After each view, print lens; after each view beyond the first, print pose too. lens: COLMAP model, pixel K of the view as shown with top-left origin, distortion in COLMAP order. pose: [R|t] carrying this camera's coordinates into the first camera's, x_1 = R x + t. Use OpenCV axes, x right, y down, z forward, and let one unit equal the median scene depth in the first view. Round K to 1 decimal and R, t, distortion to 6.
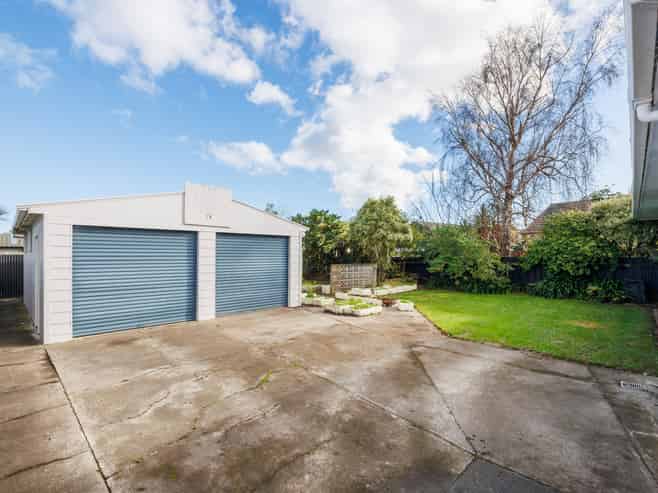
lens RADIAL K [[316.6, 0, 329.0], [0, 316.6, 246.5], [0, 0, 1]] dist [-0.000526, -0.000023]
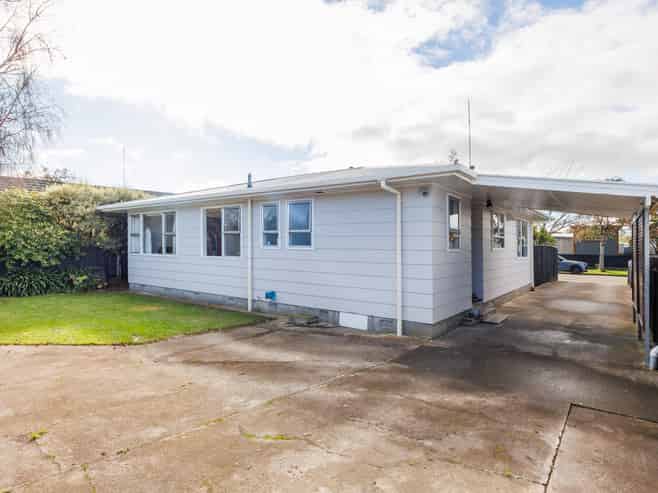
lens RADIAL K [[368.5, 0, 329.0], [0, 368.5, 246.5], [0, 0, 1]] dist [0.000343, 0.000016]
pose [[-0.113722, 0.005383, 0.993498, -1.114759], [-0.043378, 0.999005, -0.010378, 0.045265], [-0.992565, -0.044276, -0.113375, 1.161159]]
